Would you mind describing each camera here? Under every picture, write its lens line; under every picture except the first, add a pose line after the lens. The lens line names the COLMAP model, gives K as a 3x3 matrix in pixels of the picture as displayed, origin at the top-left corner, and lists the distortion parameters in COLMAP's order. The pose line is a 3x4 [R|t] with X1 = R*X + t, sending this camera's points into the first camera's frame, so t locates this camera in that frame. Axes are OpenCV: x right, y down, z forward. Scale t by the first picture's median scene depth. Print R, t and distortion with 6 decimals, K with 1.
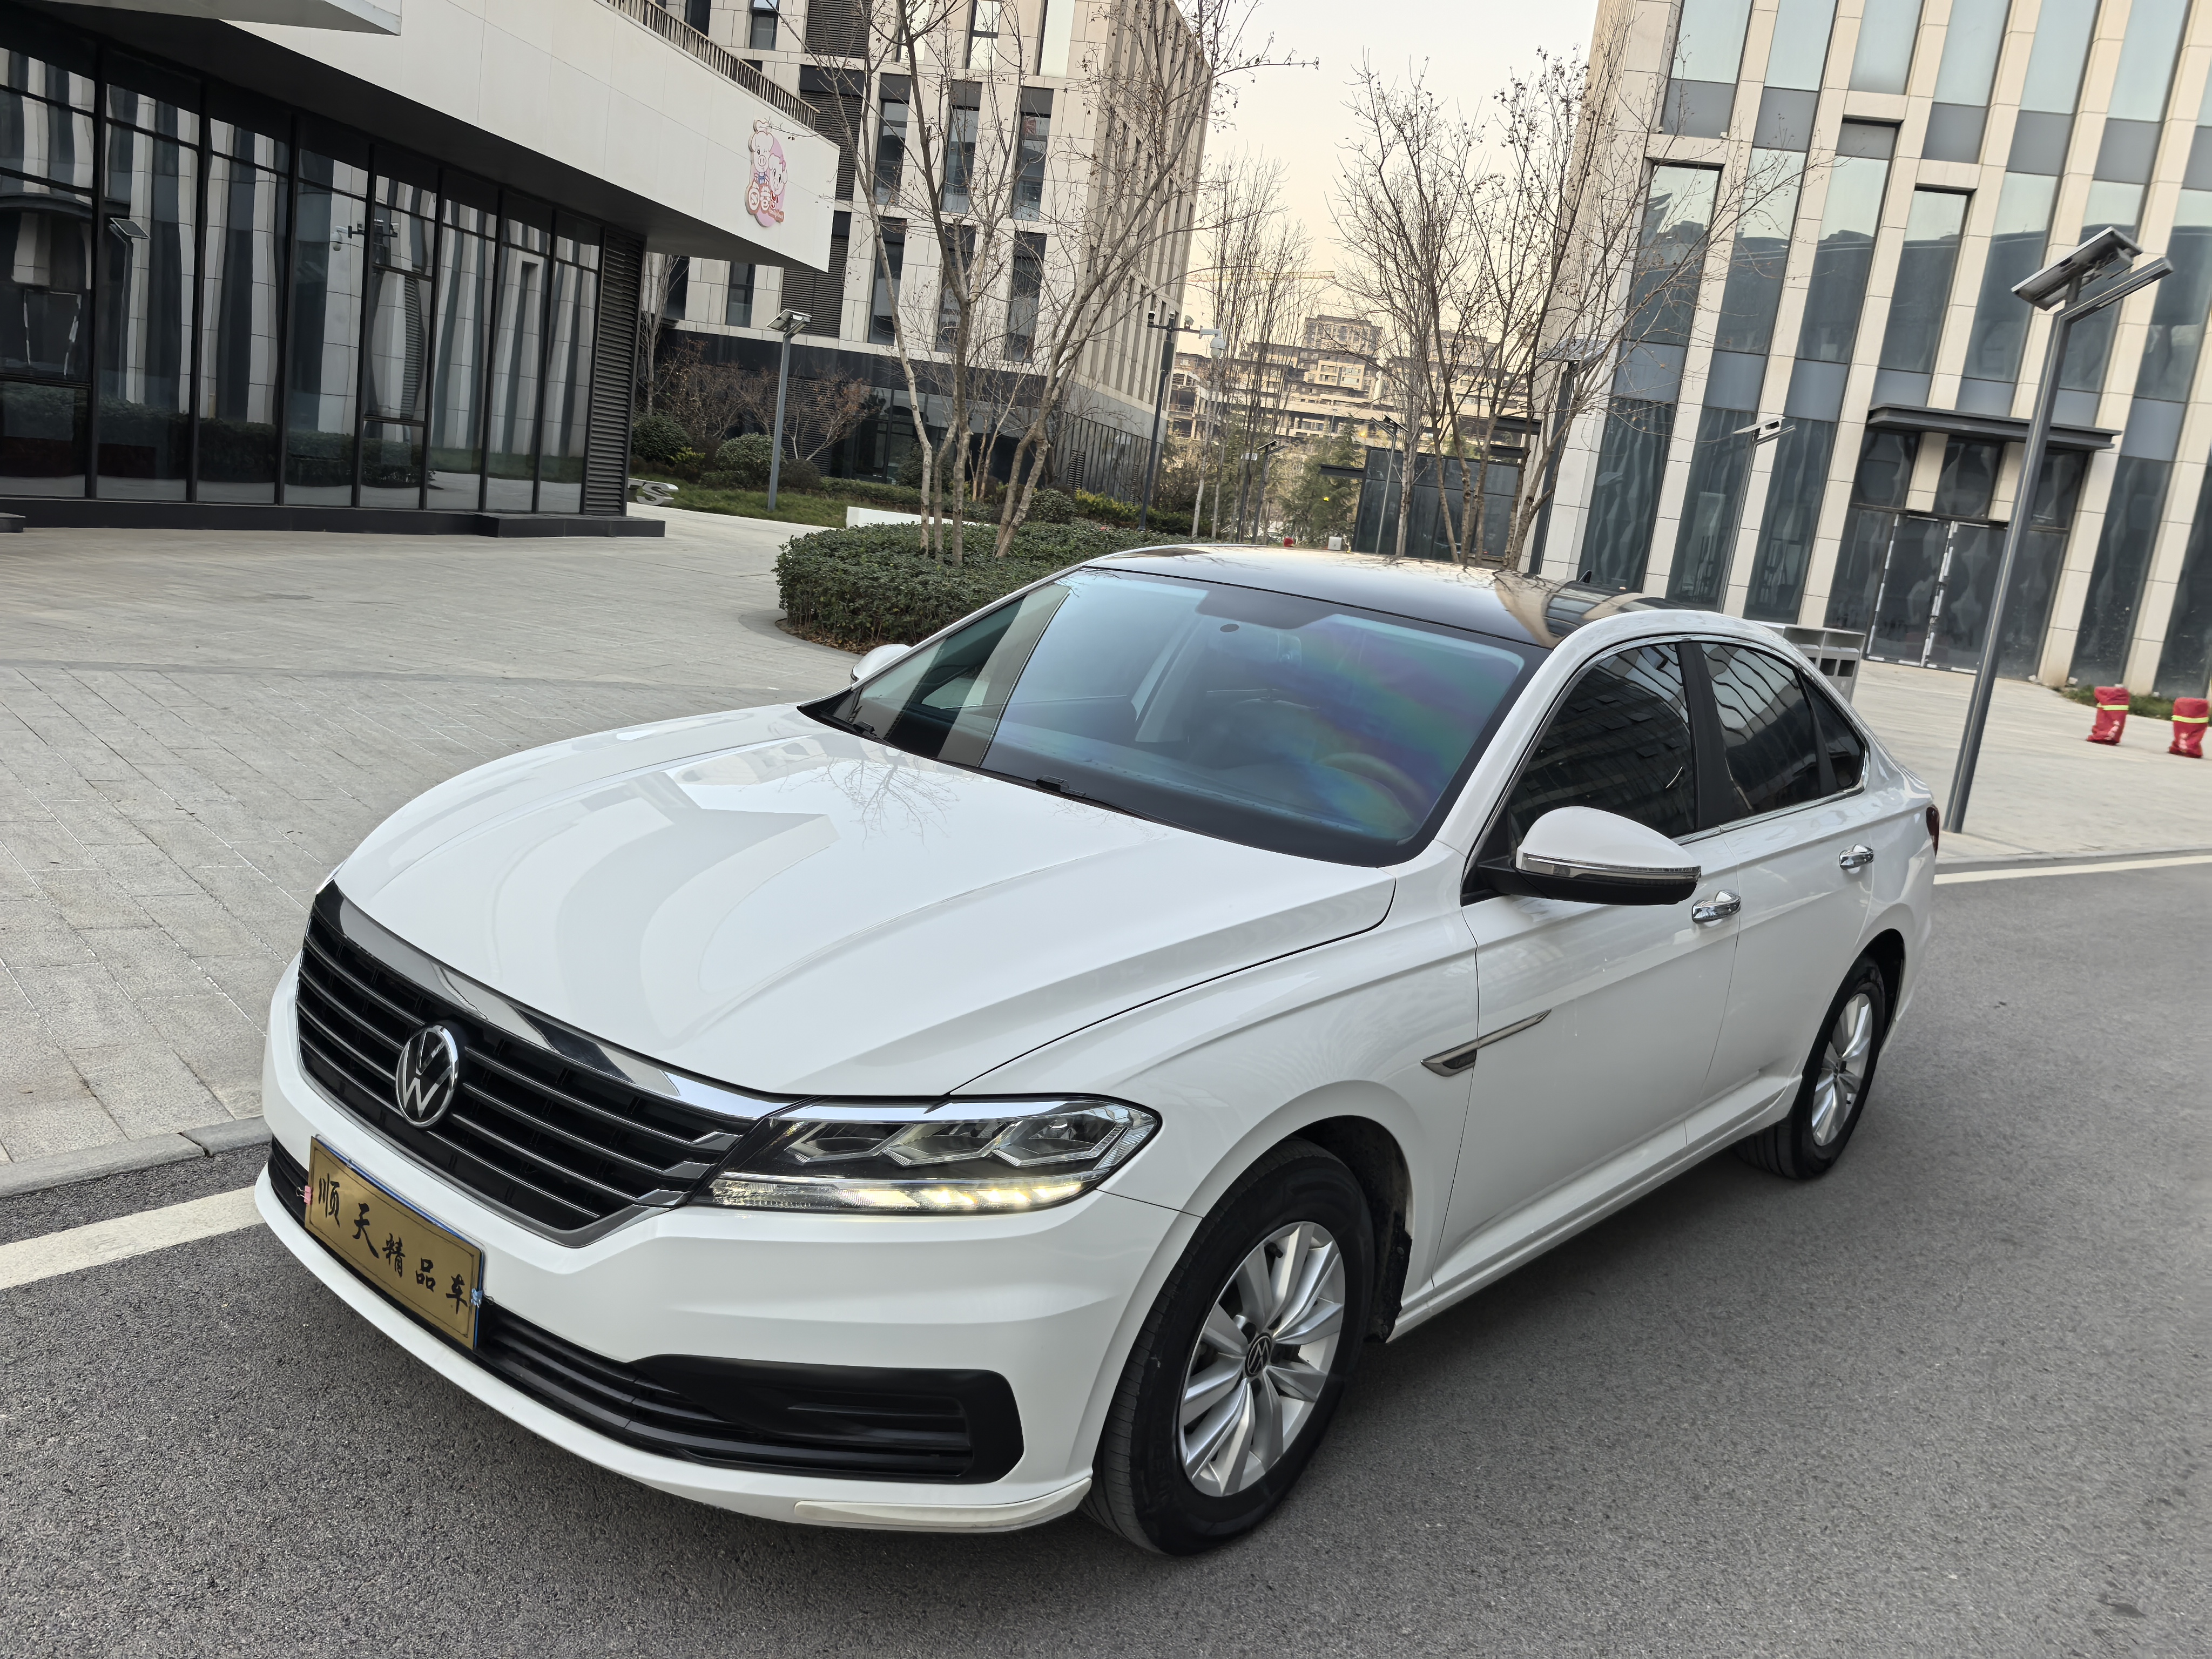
lens RADIAL K [[1797.3, 0, 1089.5], [0, 1797.3, 836.6], [0, 0, 1]] dist [0.004770, -0.007005]
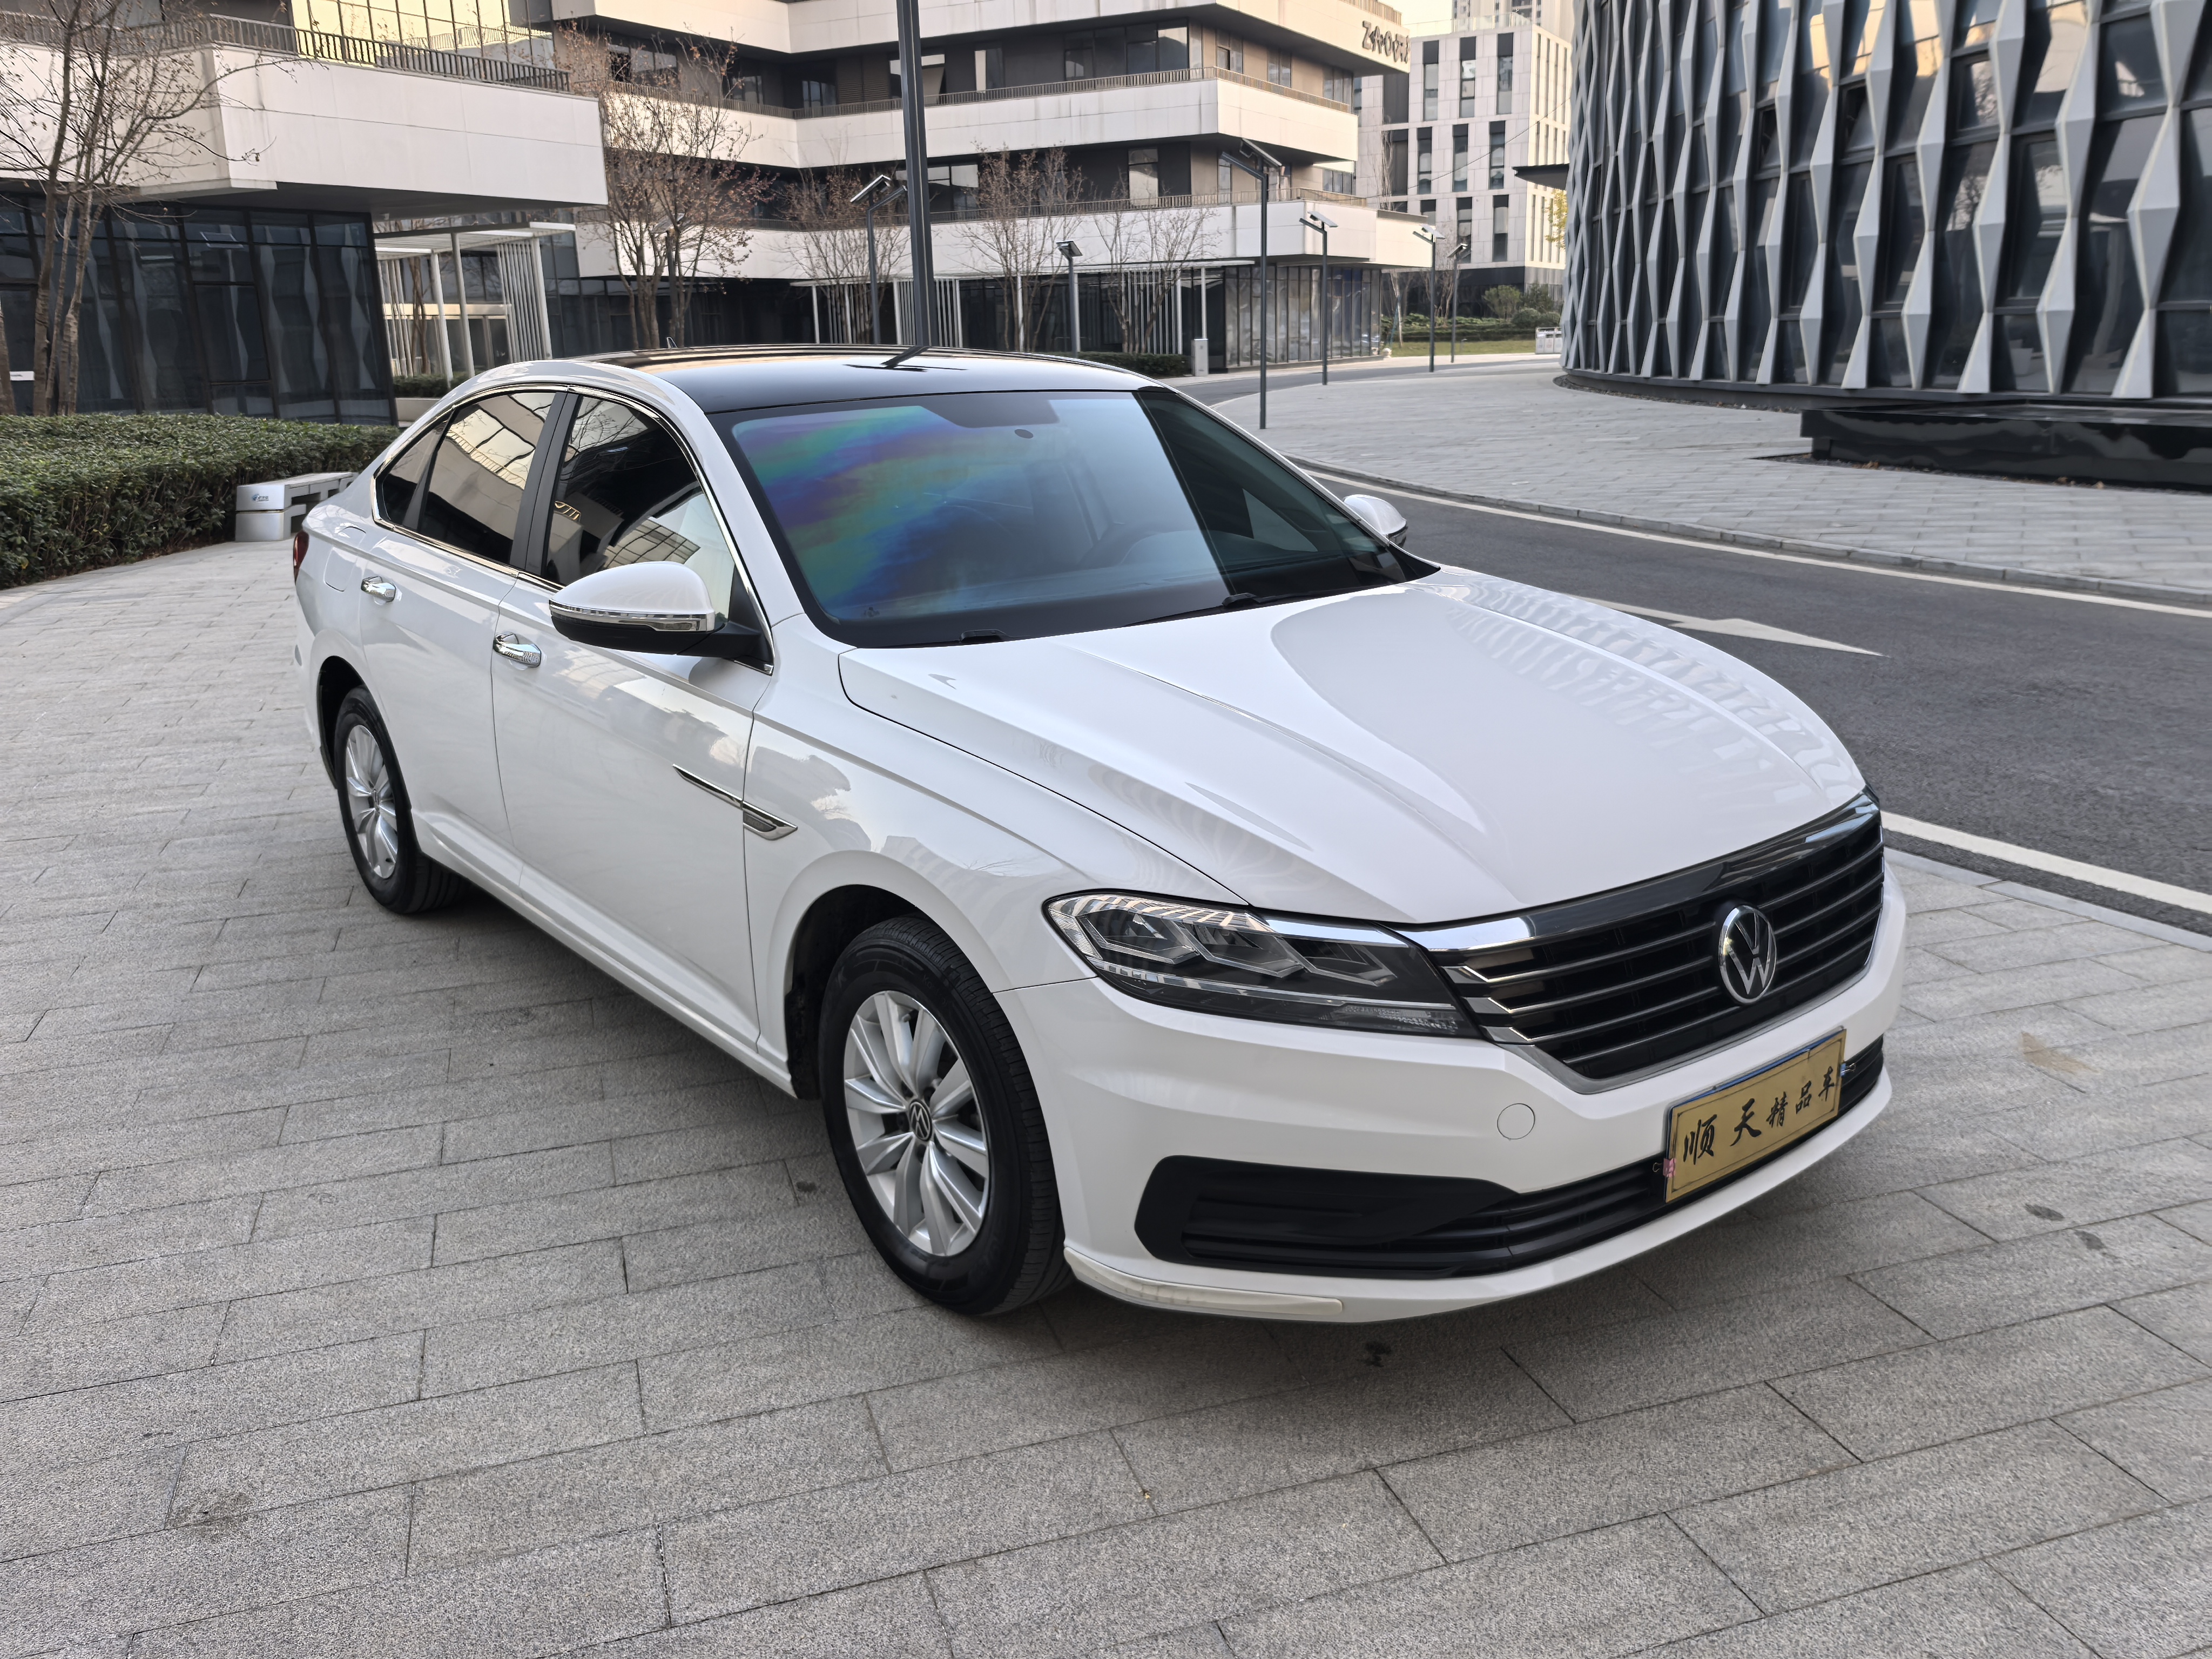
lens RADIAL K [[1797.3, 0, 1089.5], [0, 1797.3, 836.6], [0, 0, 1]] dist [0.004770, -0.007005]
pose [[0.192139, -0.400780, 0.895800, -1.337044], [0.234132, 0.905170, 0.354753, -0.385279], [-0.953029, 0.141574, 0.267754, 1.065315]]
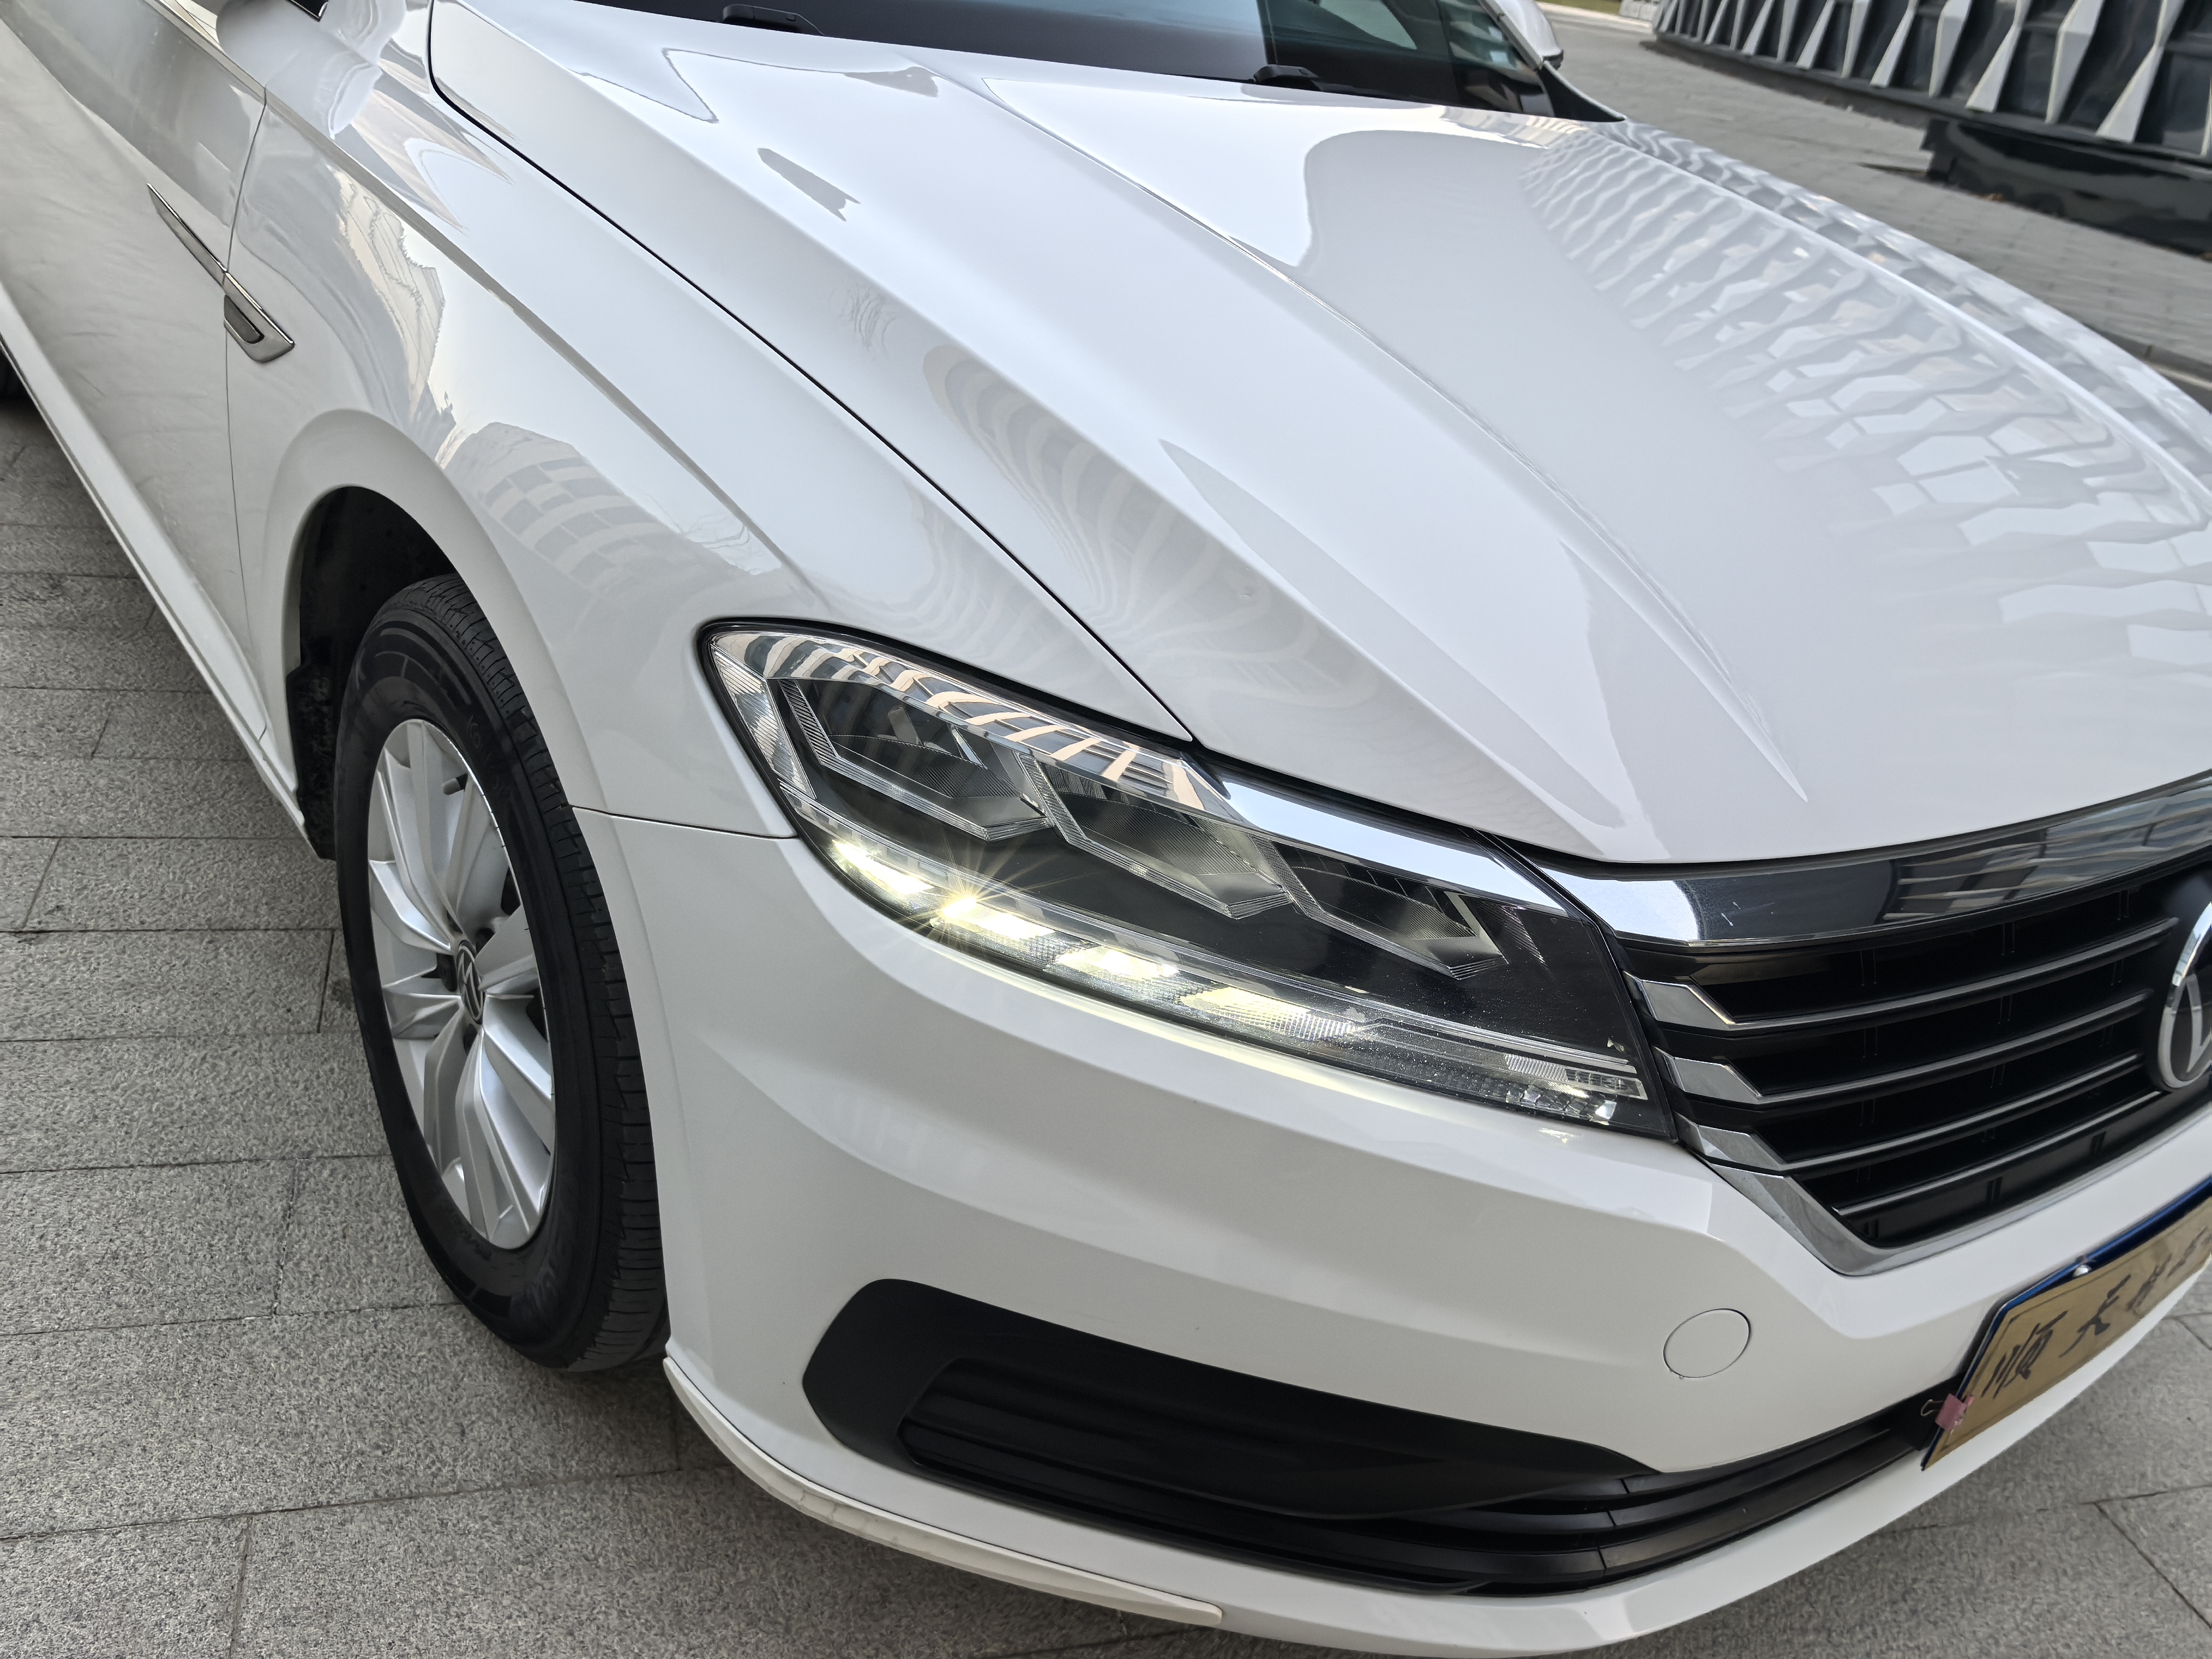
lens RADIAL K [[1736.5, 0, 1092.7], [0, 1736.5, 837.5], [0, 0, 1]] dist [-0.004037, -0.009078]
pose [[0.241144, -0.543666, 0.803913, -0.795688], [0.058029, 0.834954, 0.547252, -0.179090], [-0.968753, -0.085316, 0.232892, 1.177632]]
